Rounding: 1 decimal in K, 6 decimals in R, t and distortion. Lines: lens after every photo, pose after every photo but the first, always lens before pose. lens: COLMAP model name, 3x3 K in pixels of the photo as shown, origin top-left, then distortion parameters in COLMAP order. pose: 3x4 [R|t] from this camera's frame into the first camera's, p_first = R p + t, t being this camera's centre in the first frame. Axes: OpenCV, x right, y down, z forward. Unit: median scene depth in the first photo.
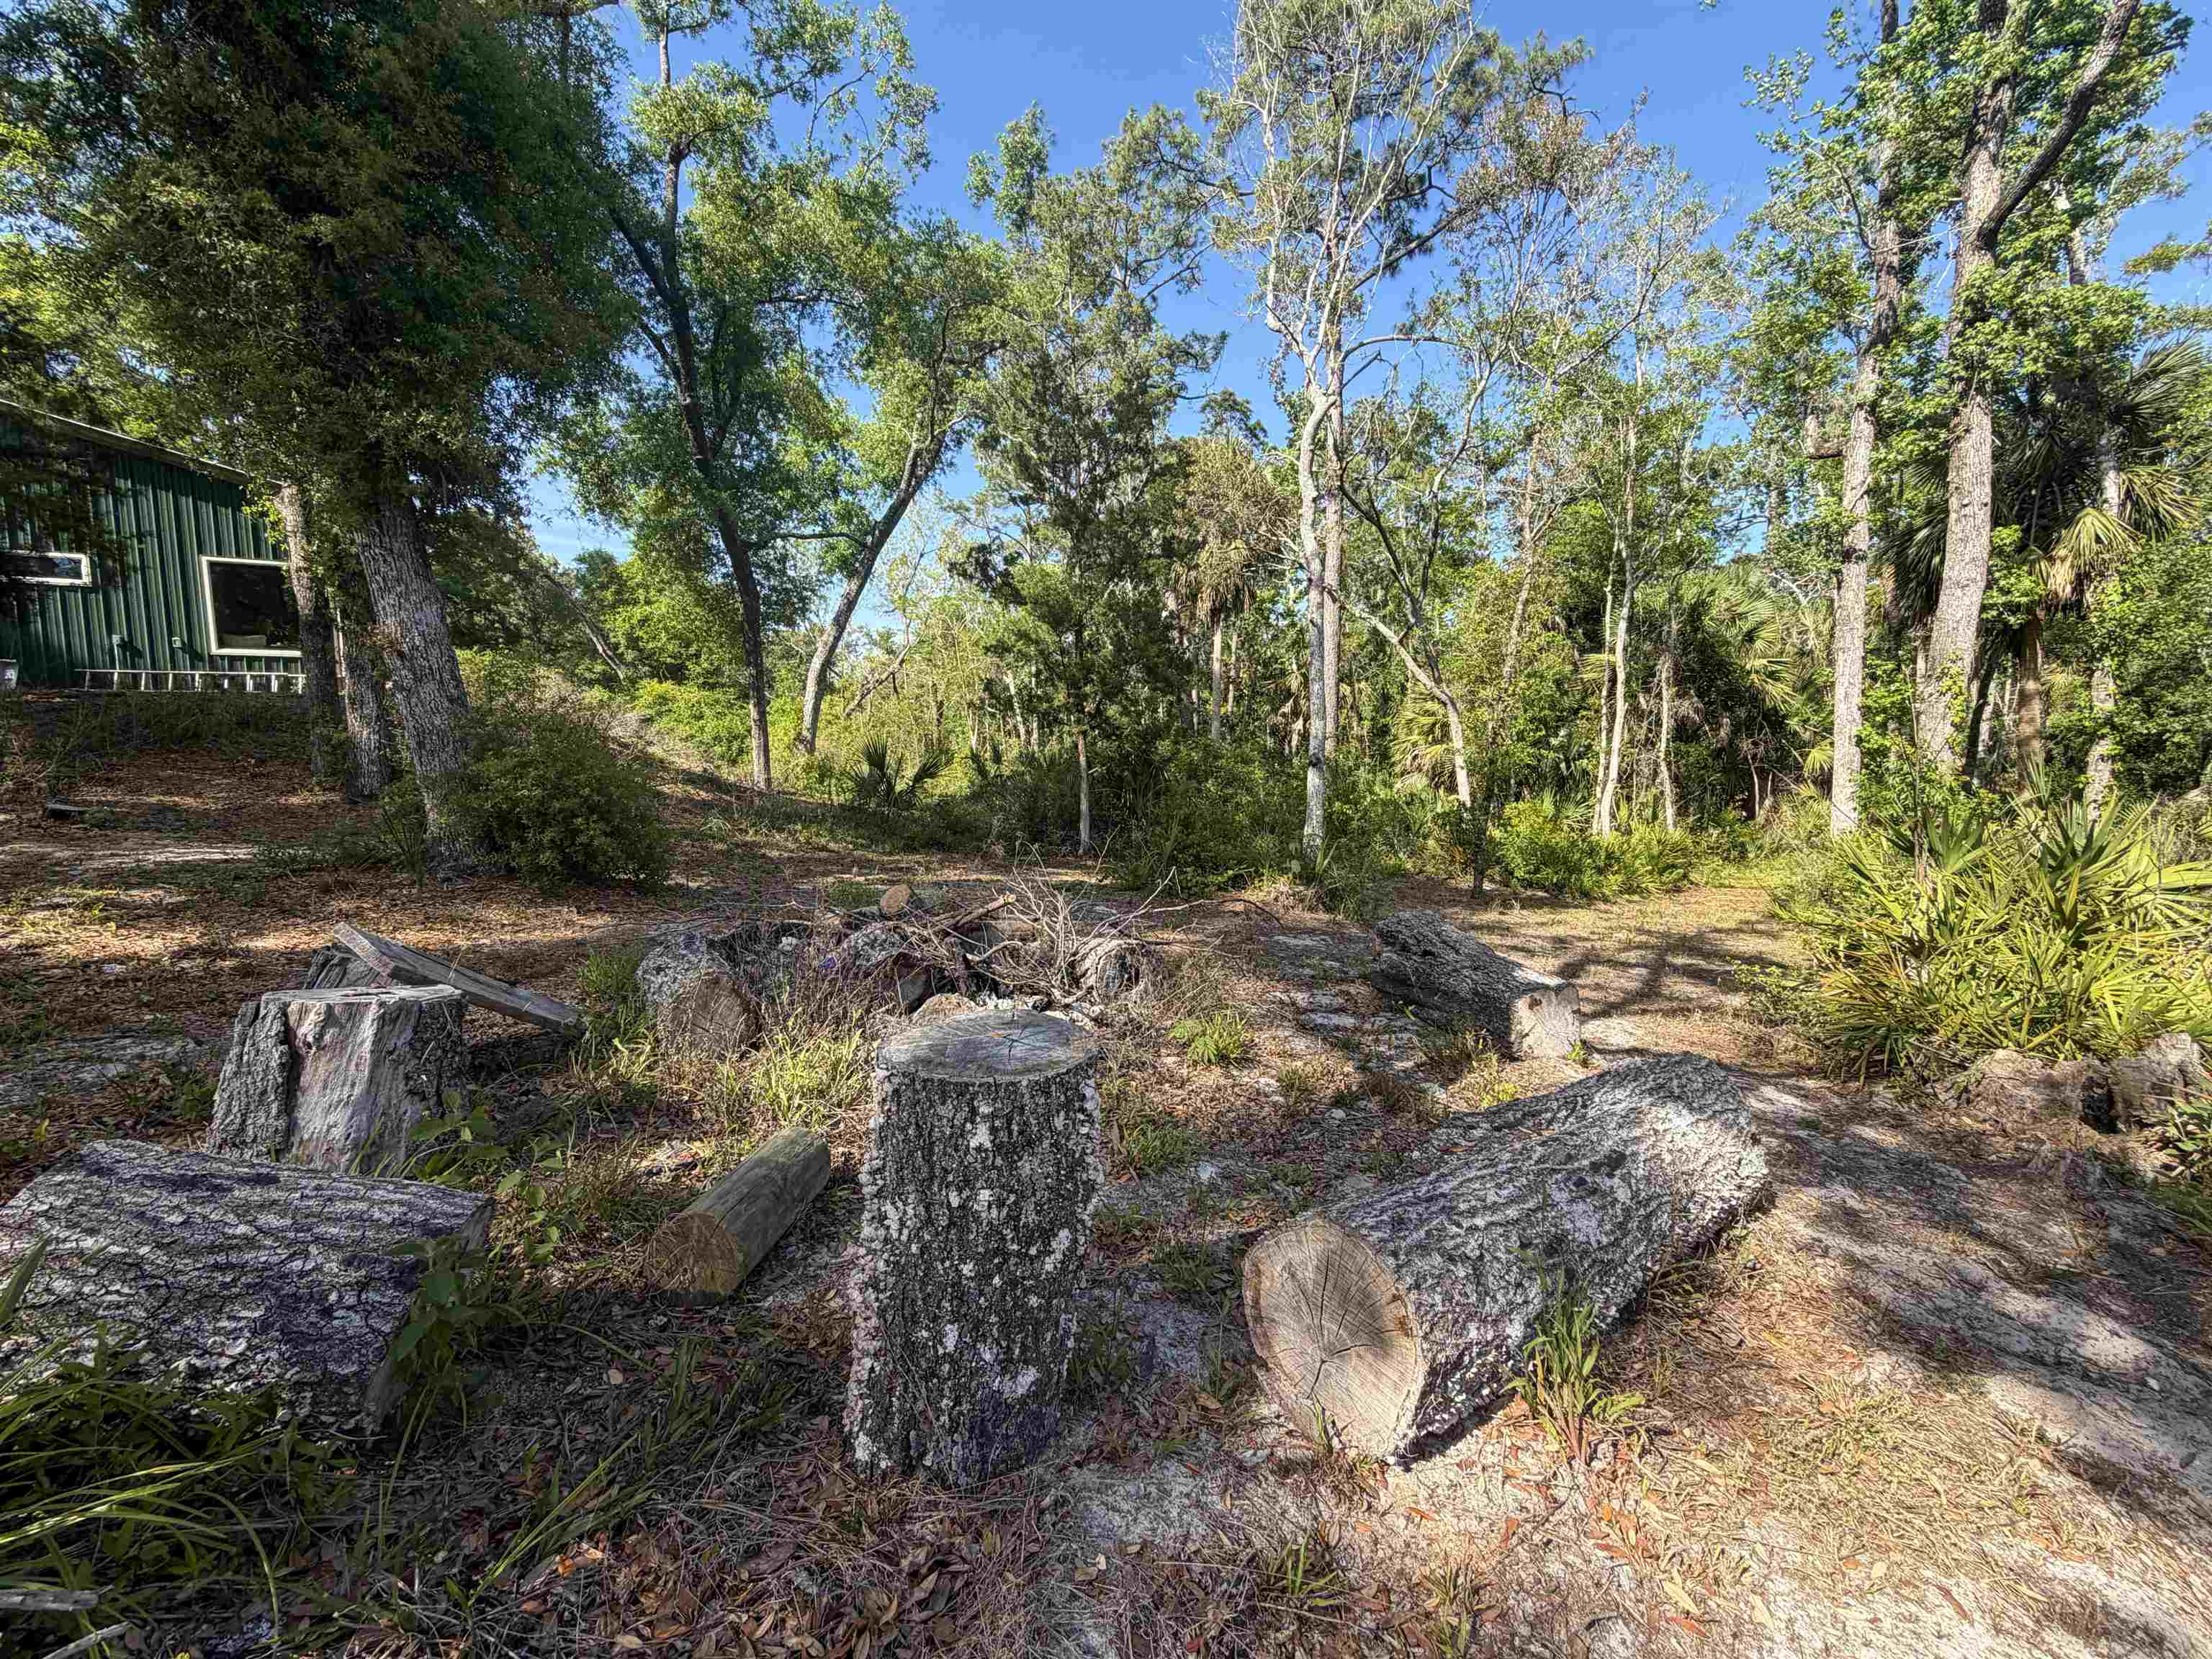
lens RADIAL K [[896.7, 0, 1099.5], [0, 896.7, 832.9], [0, 0, 1]] dist [0.000636, -0.000117]
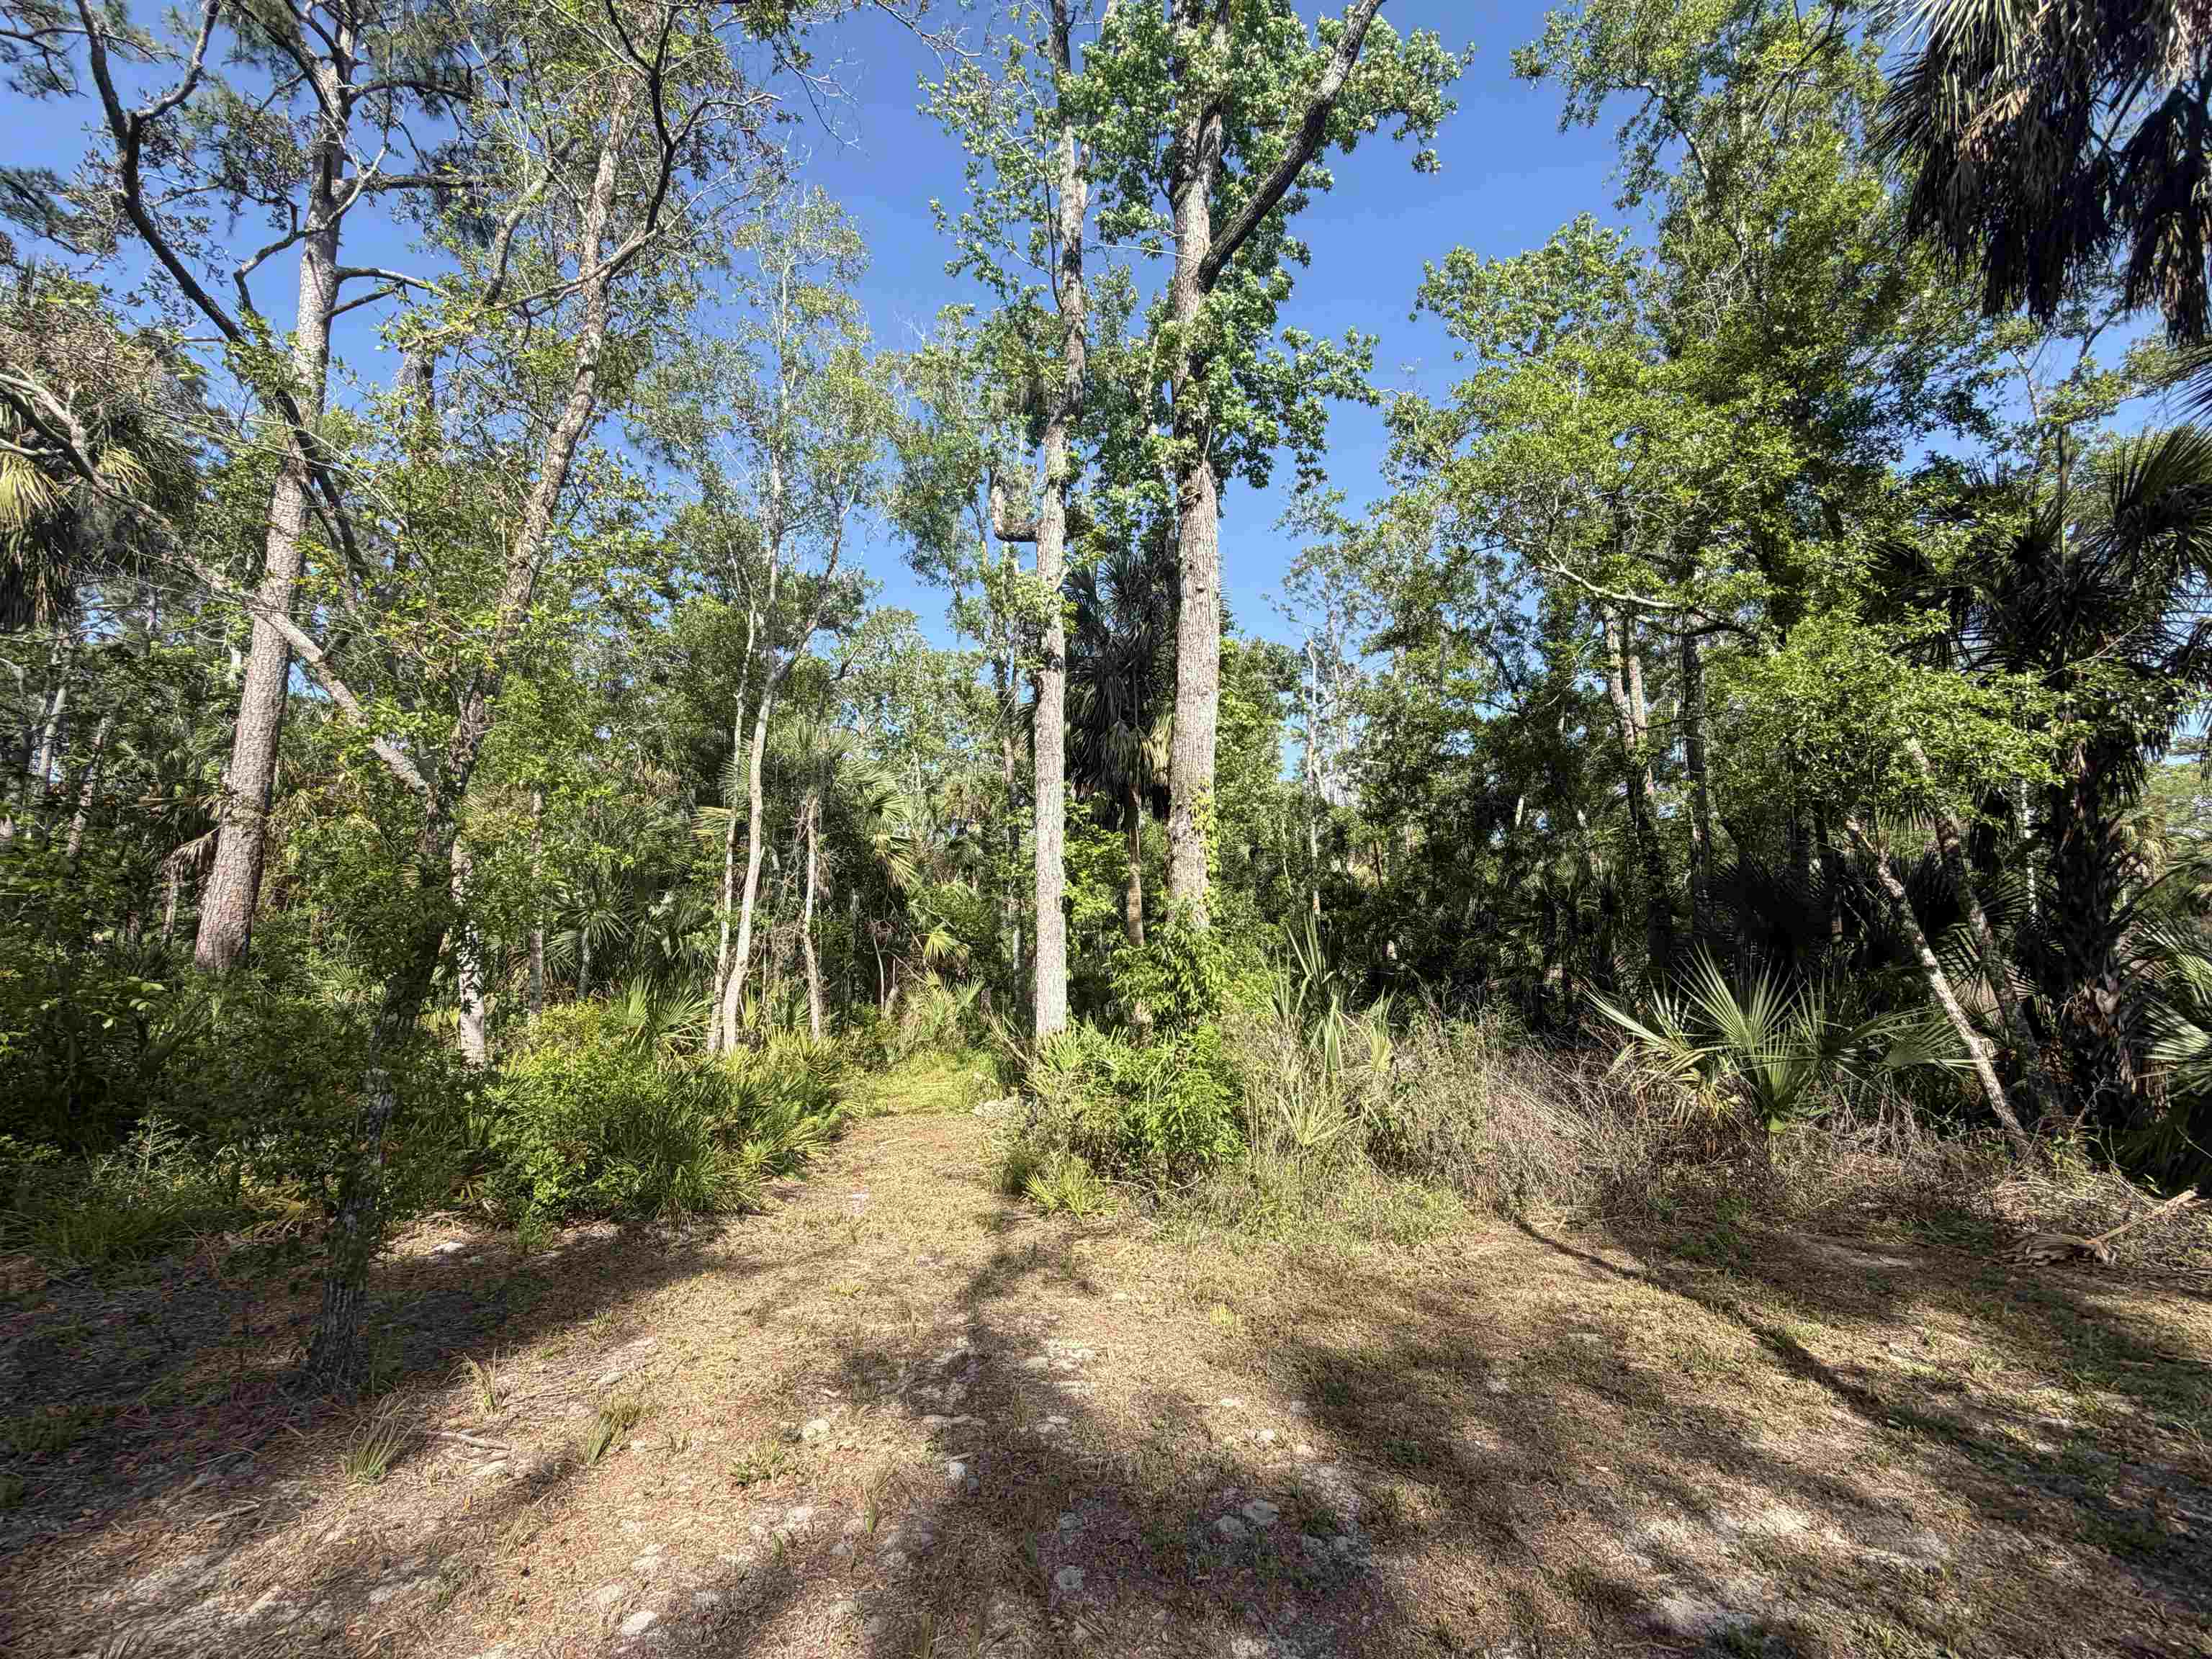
lens RADIAL K [[878.7, 0, 1098.1], [0, 878.7, 832.7], [0, 0, 1]] dist [-0.000531, 0.000482]
pose [[0.600363, 0.118917, 0.790837, 0.280220], [0.056281, 0.980148, -0.190110, -0.021972], [-0.797745, 0.158644, 0.581752, 0.537042]]
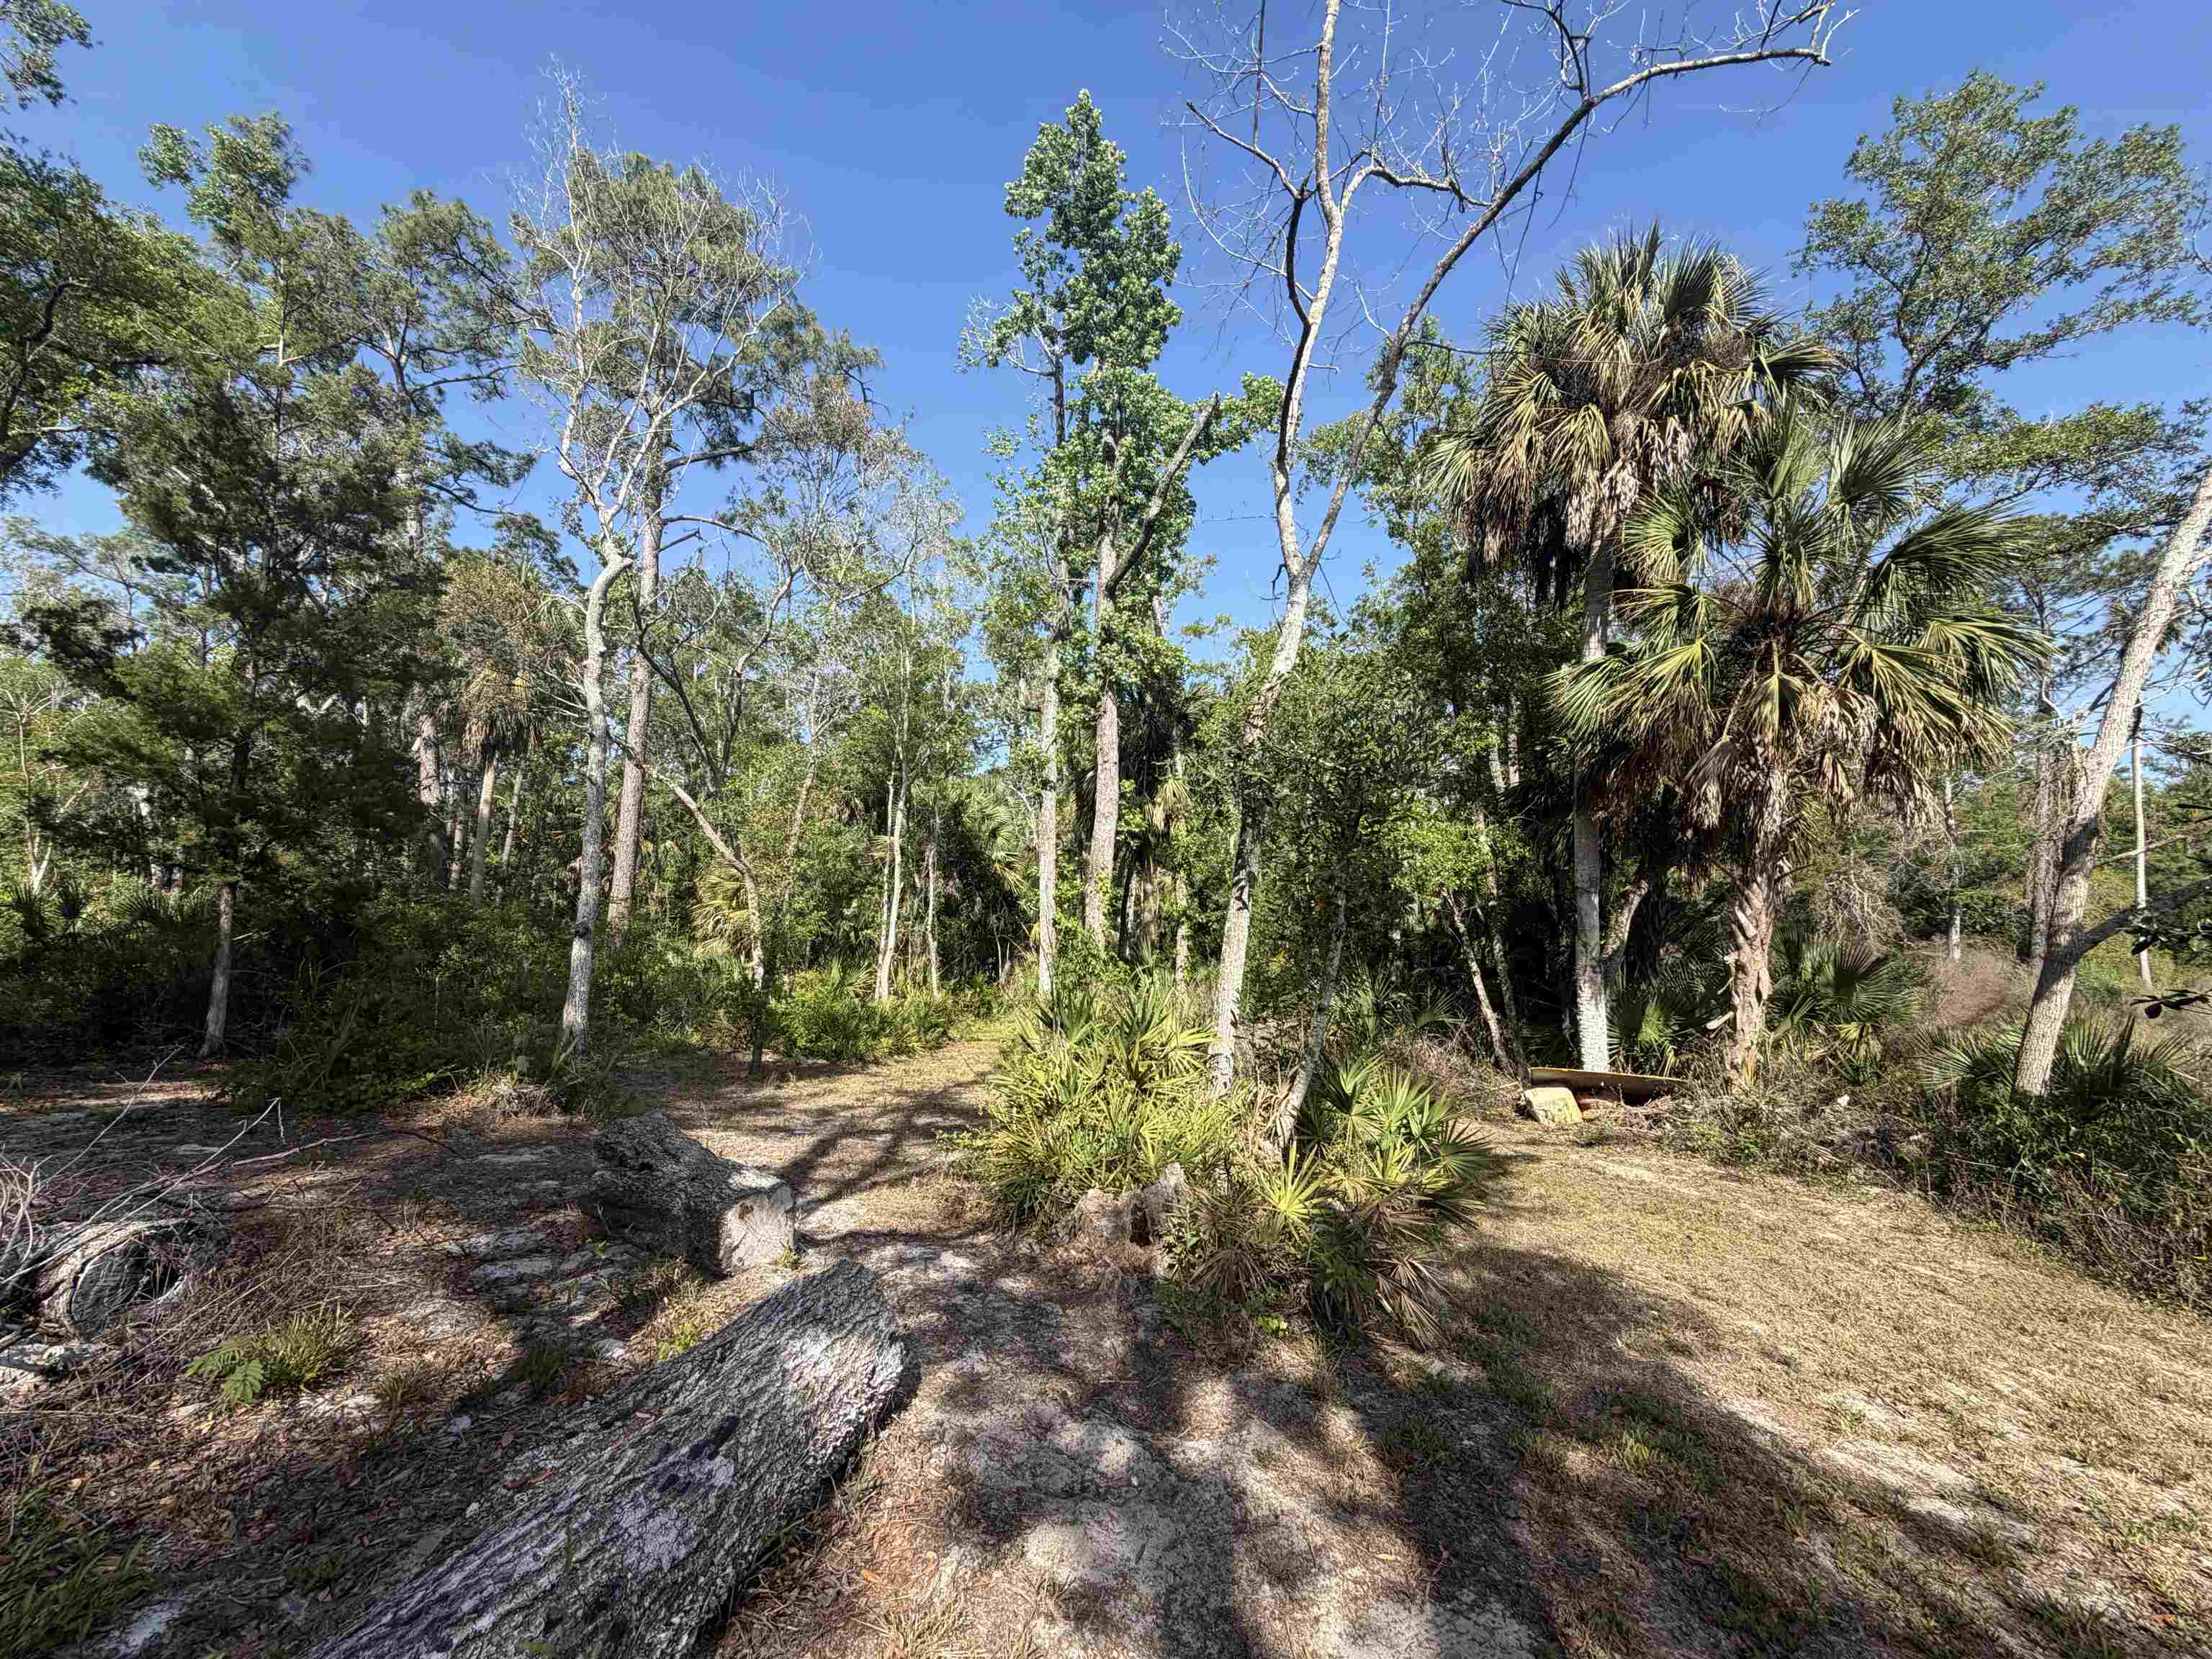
lens RADIAL K [[878.7, 0, 1098.1], [0, 878.7, 832.7], [0, 0, 1]] dist [-0.000531, 0.000482]
pose [[0.745000, 0.092901, 0.660564, 0.030855], [0.026840, 0.985278, -0.168839, -0.012882], [-0.666525, 0.143515, 0.731538, -0.002801]]
